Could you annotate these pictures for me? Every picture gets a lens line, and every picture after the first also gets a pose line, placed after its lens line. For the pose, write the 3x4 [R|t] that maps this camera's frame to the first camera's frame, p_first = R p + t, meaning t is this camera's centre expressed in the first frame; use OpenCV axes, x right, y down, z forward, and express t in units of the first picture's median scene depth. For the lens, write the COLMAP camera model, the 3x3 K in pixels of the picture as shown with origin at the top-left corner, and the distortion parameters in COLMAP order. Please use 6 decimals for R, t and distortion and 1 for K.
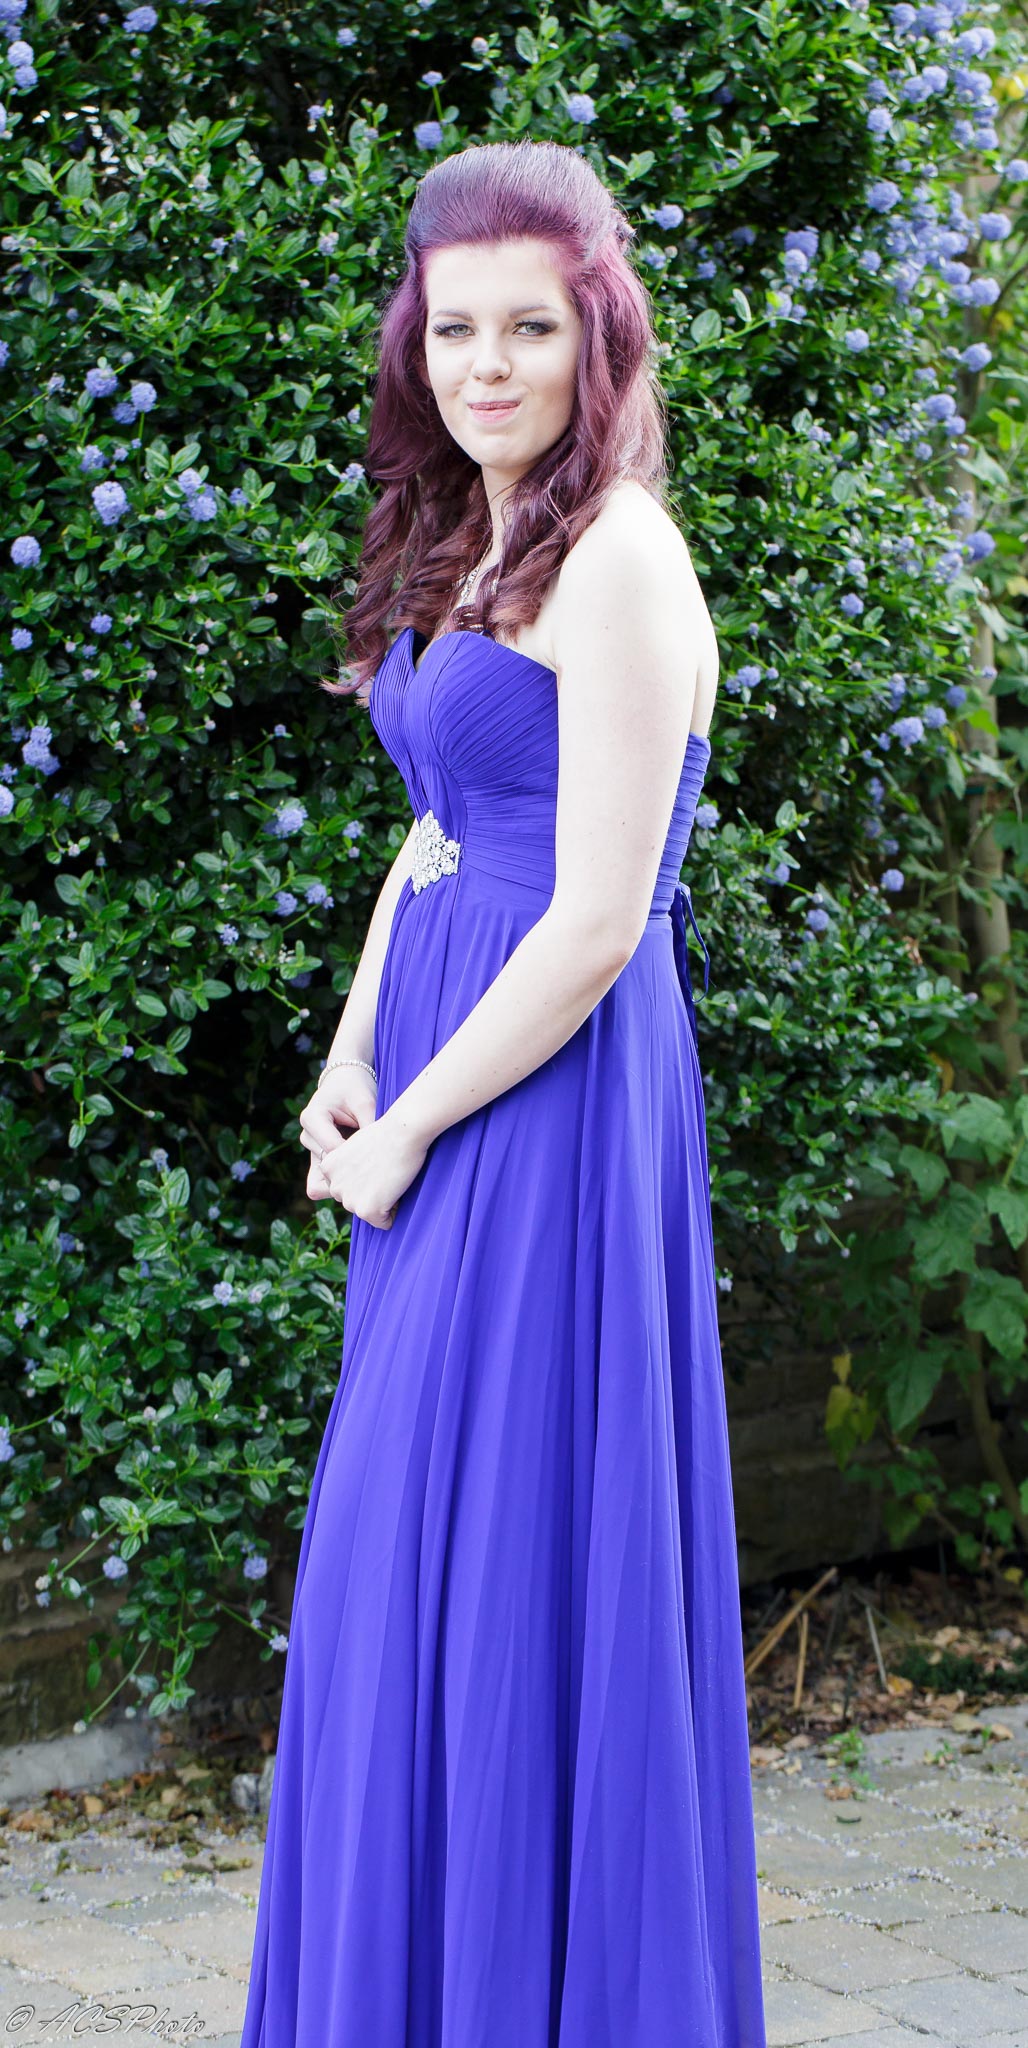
lens RADIAL K [[12845.2, 0, 507.3], [0, 12845.2, 785.8], [0, 0, 1]] dist [0.722439, 26.868110]
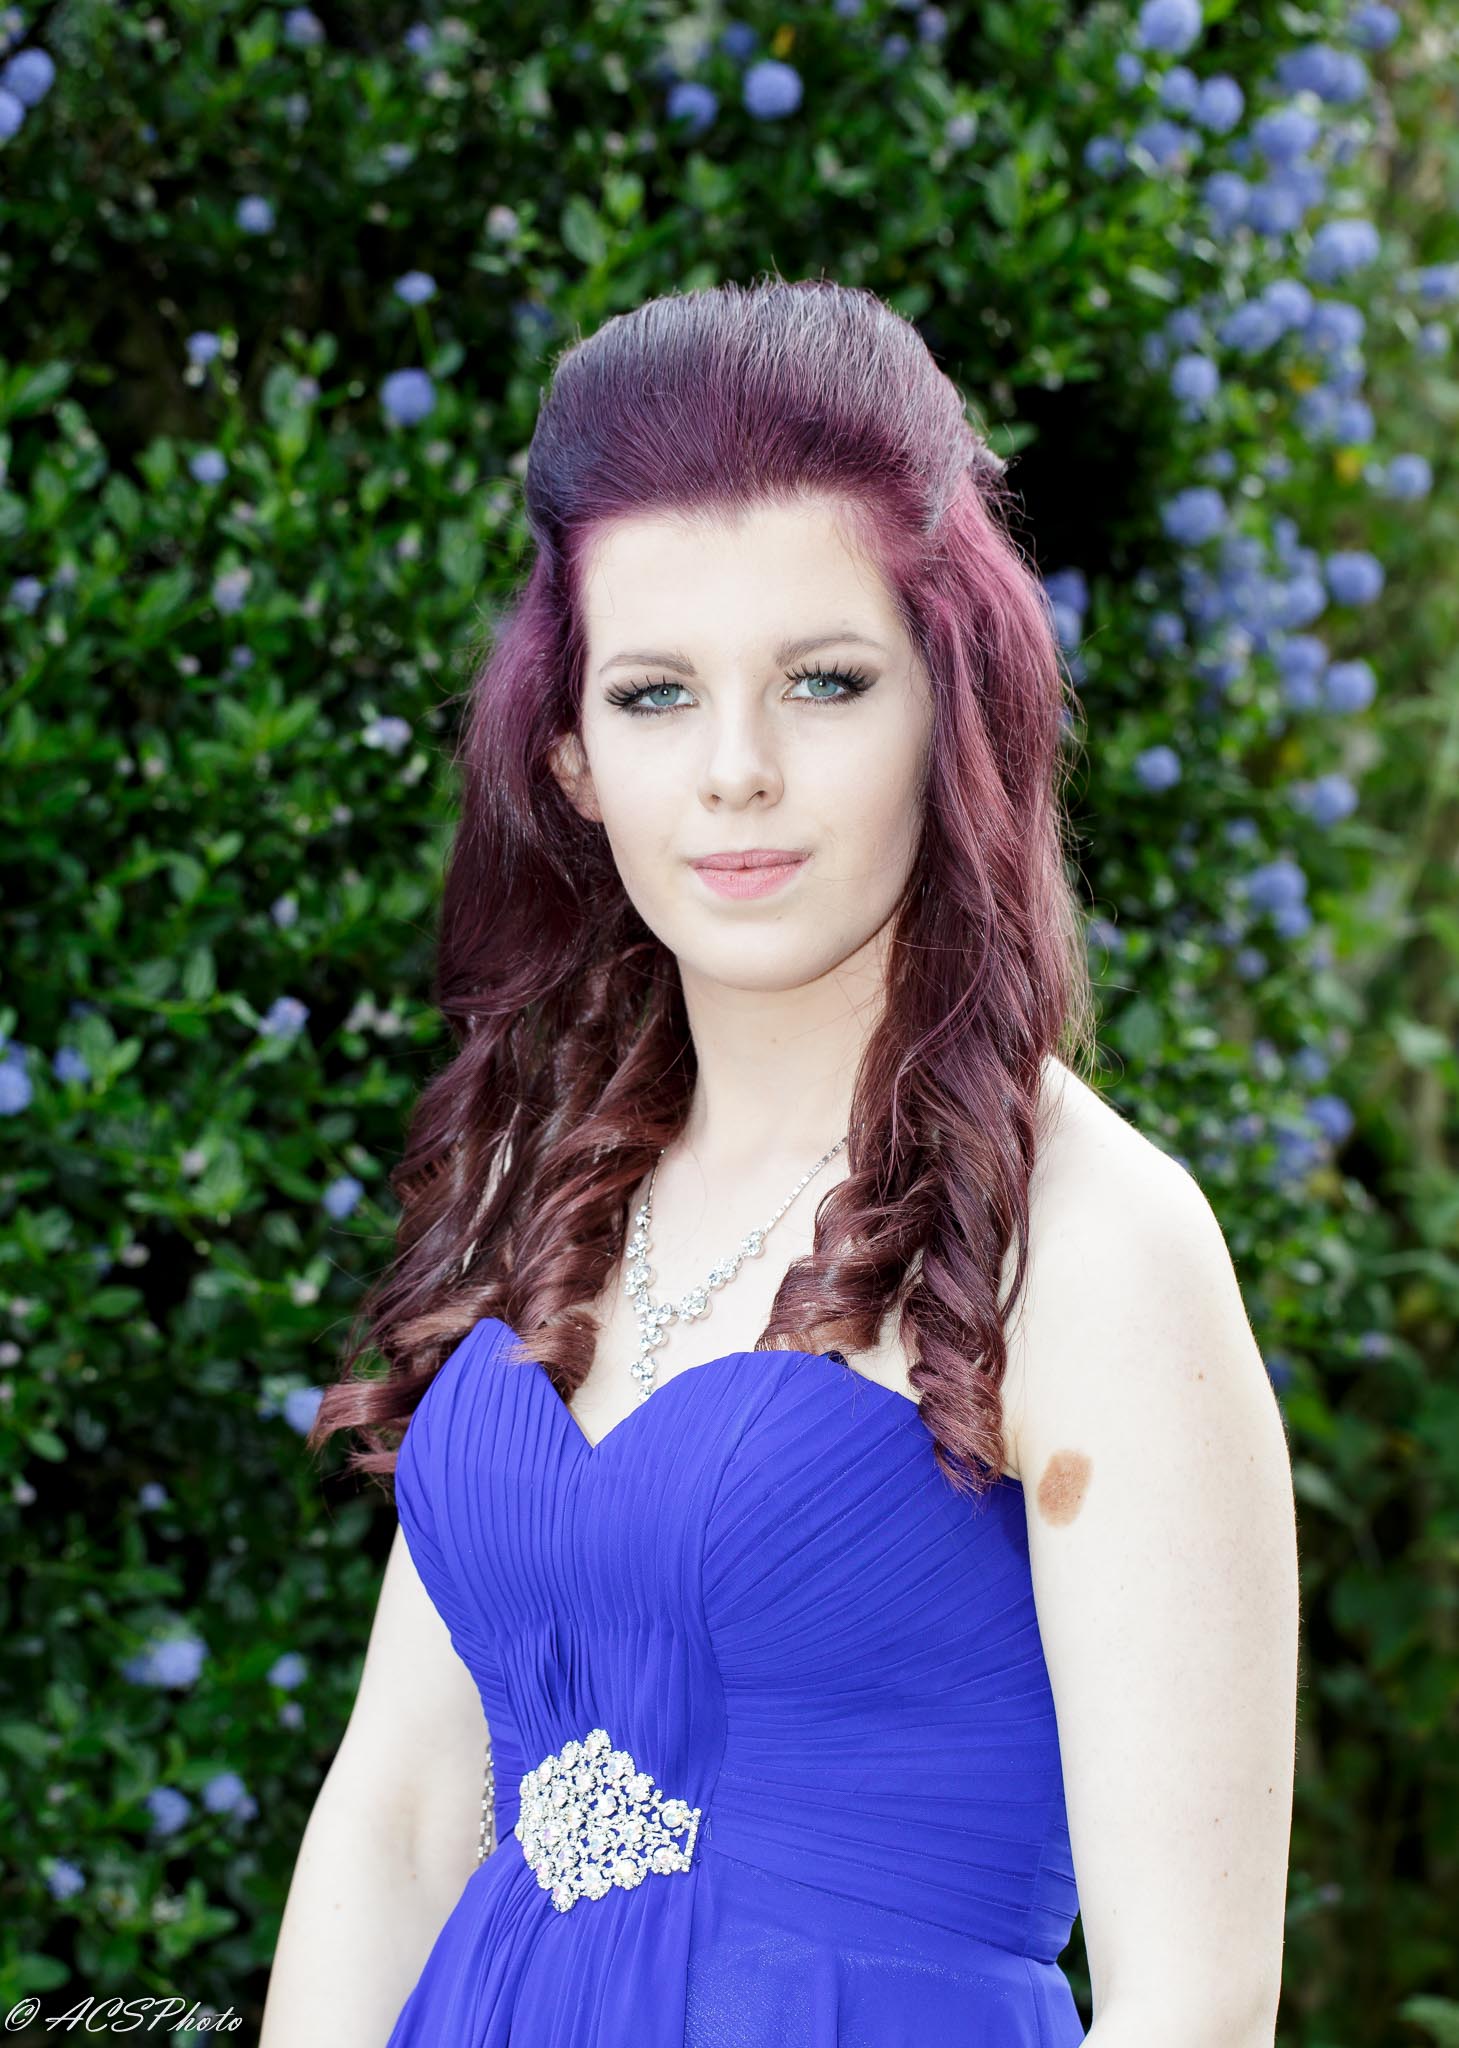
lens RADIAL K [[7761.7, 0, 727.9], [0, 7761.7, 1142.7], [0, 0, 1]] dist [0.086711, -0.956009]
pose [[0.997133, -0.016183, 0.073924, -0.017496], [0.016411, 0.999862, -0.002472, -0.018009], [-0.073874, 0.003678, 0.997261, 0.672979]]
